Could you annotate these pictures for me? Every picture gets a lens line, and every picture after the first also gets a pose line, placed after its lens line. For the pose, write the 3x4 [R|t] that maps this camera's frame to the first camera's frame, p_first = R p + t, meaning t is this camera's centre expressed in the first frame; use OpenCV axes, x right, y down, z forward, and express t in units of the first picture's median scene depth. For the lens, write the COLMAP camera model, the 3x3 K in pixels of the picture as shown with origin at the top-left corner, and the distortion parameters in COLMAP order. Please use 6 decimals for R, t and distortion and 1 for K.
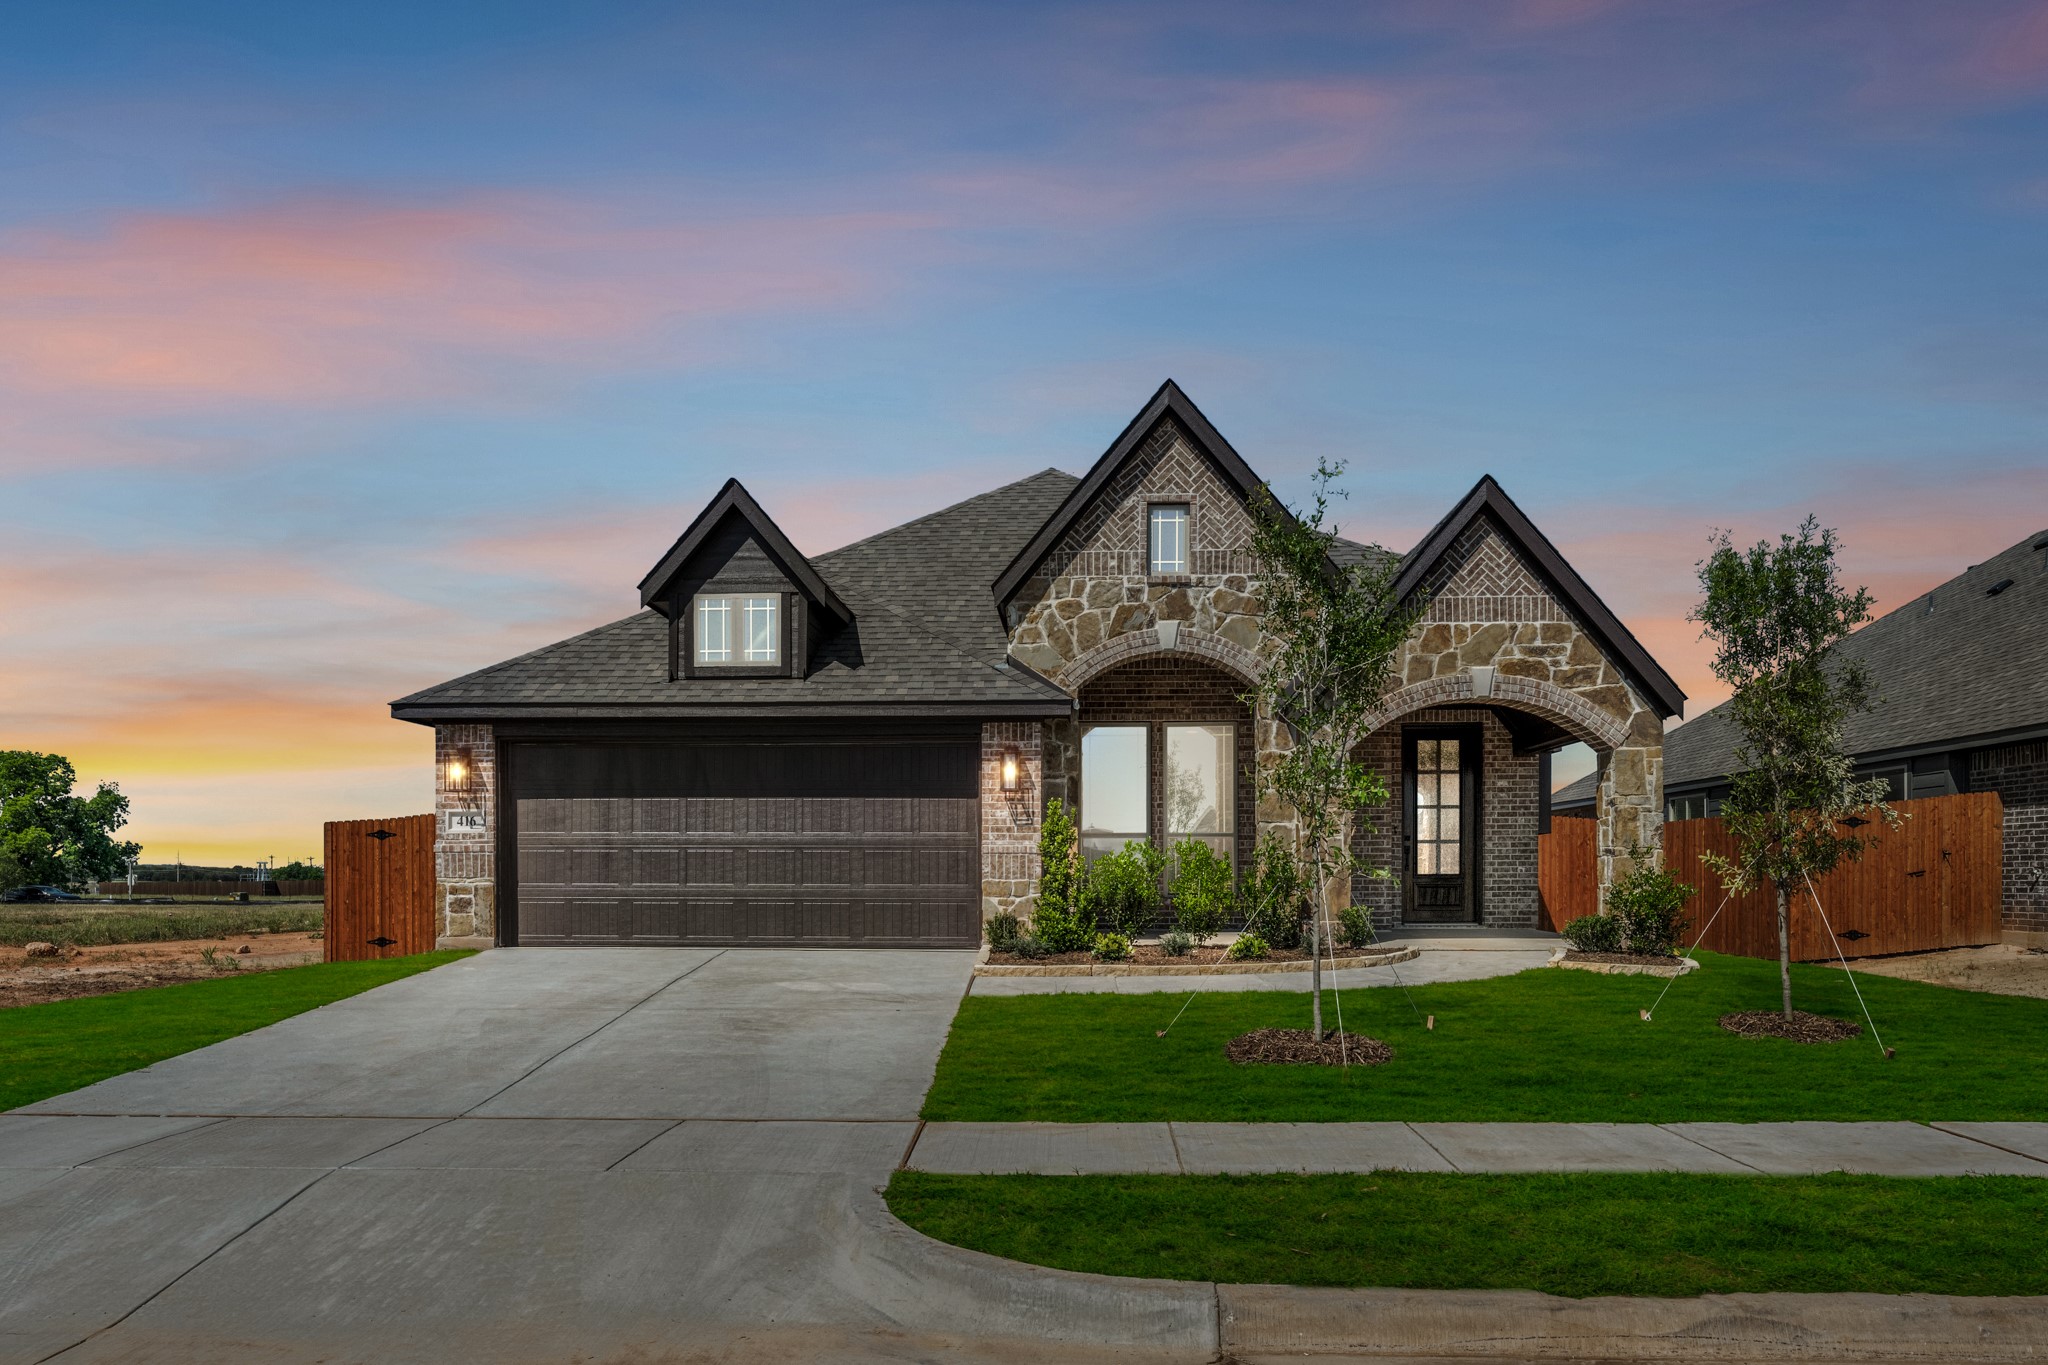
lens RADIAL K [[1227.1, 0, 1024.1], [0, 1227.1, 652.5], [0, 0, 1]] dist [-0.001352, 0.001077]
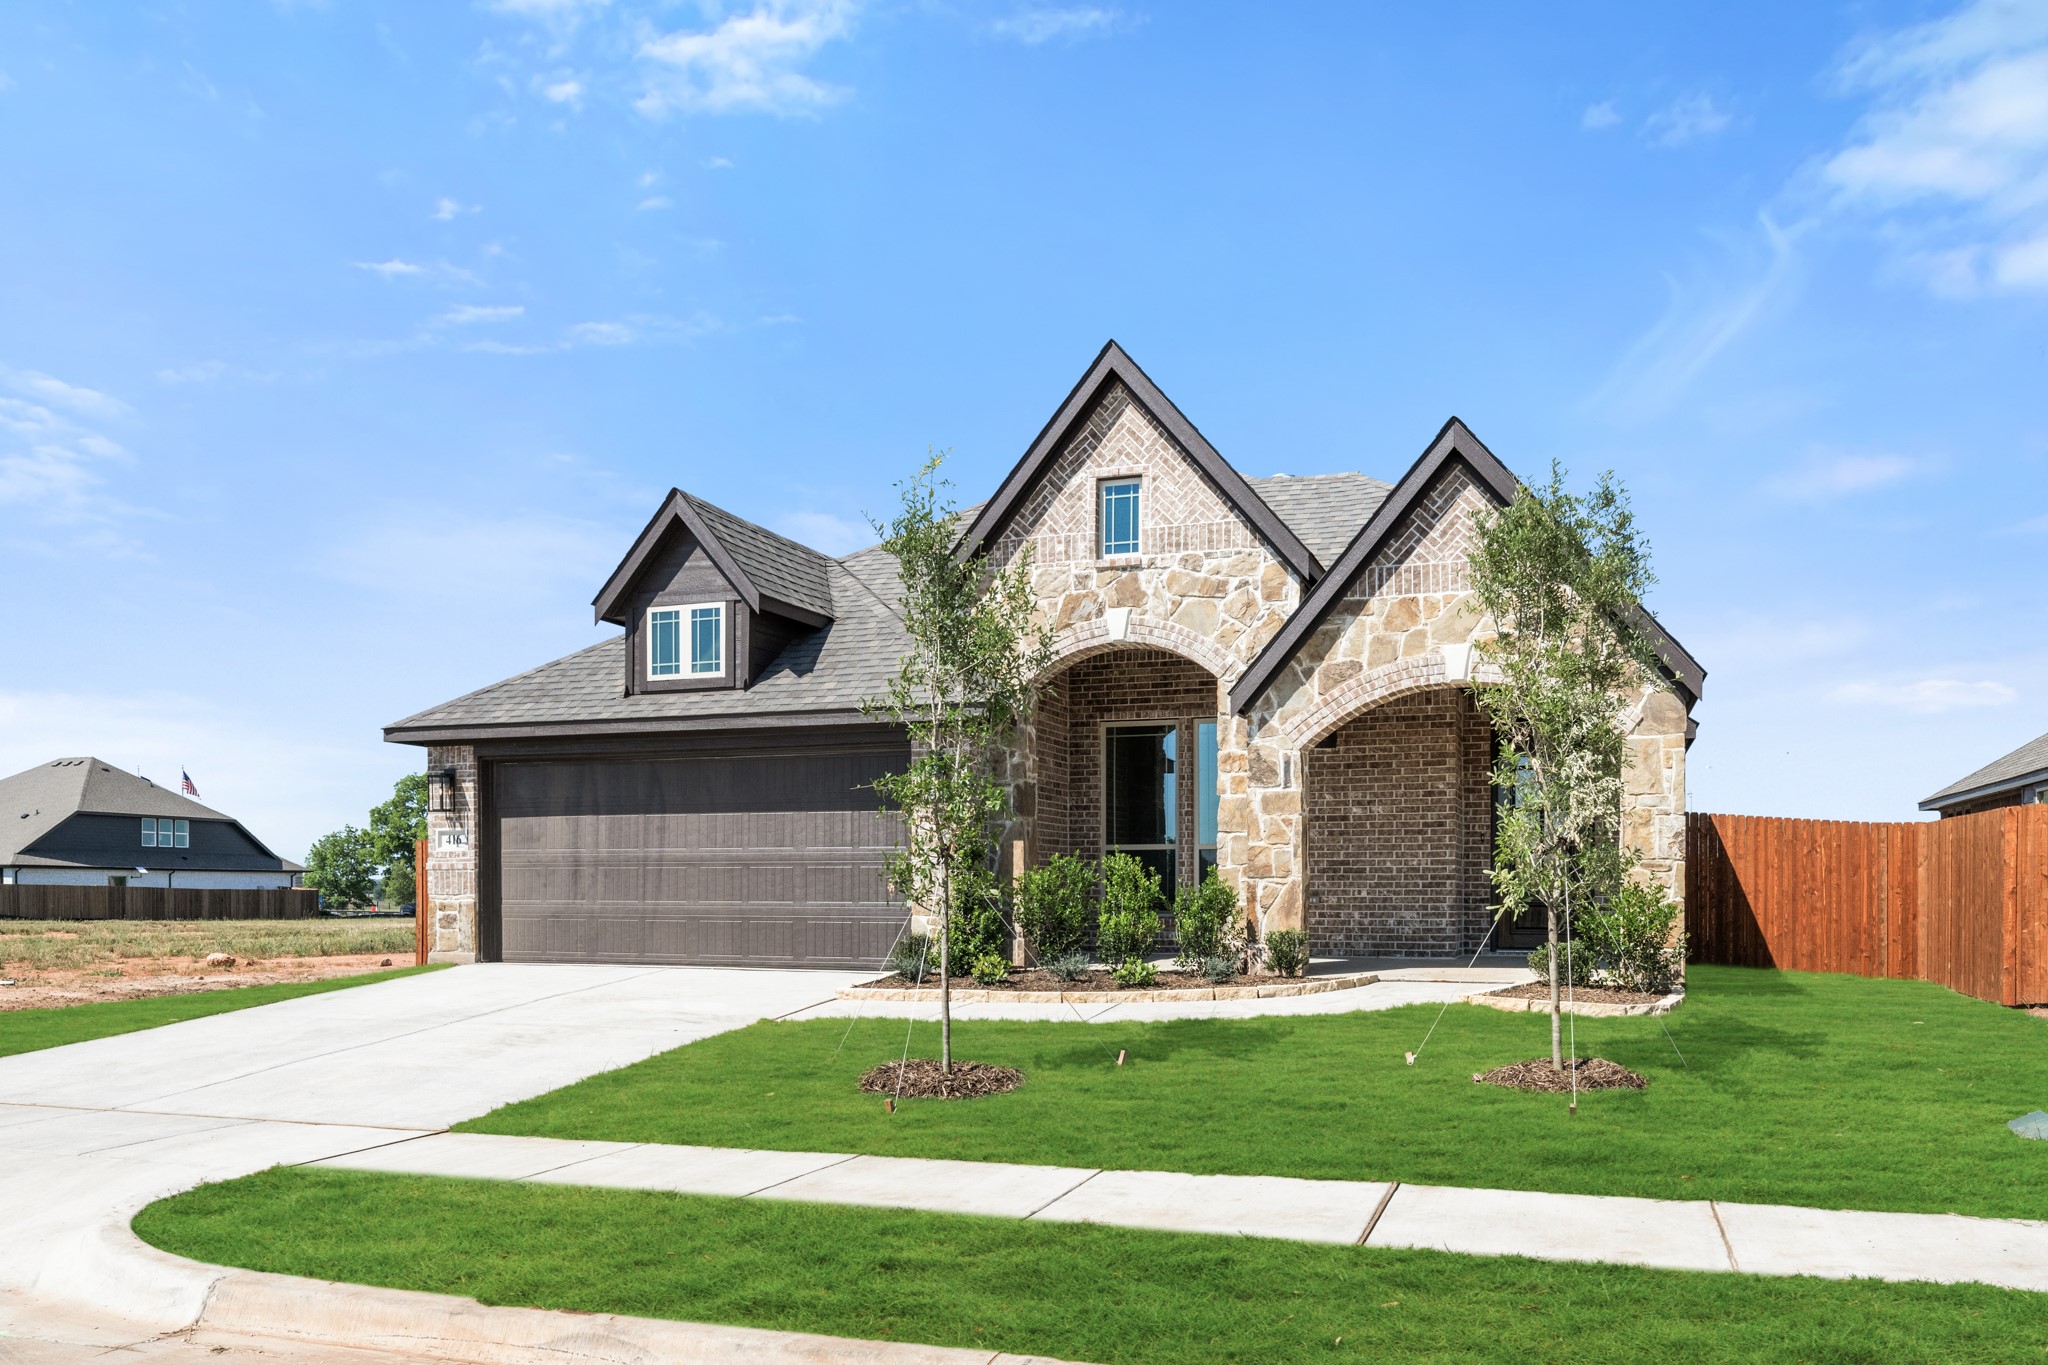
lens RADIAL K [[1391.2, 0, 995.8], [0, 1391.2, 629.6], [0, 0, 1]] dist [-0.001436, 0.000660]
pose [[0.961853, -0.050388, -0.268887, 0.307817], [0.048833, 0.998729, -0.012475, -0.002286], [0.269174, -0.001132, 0.963091, -0.004063]]
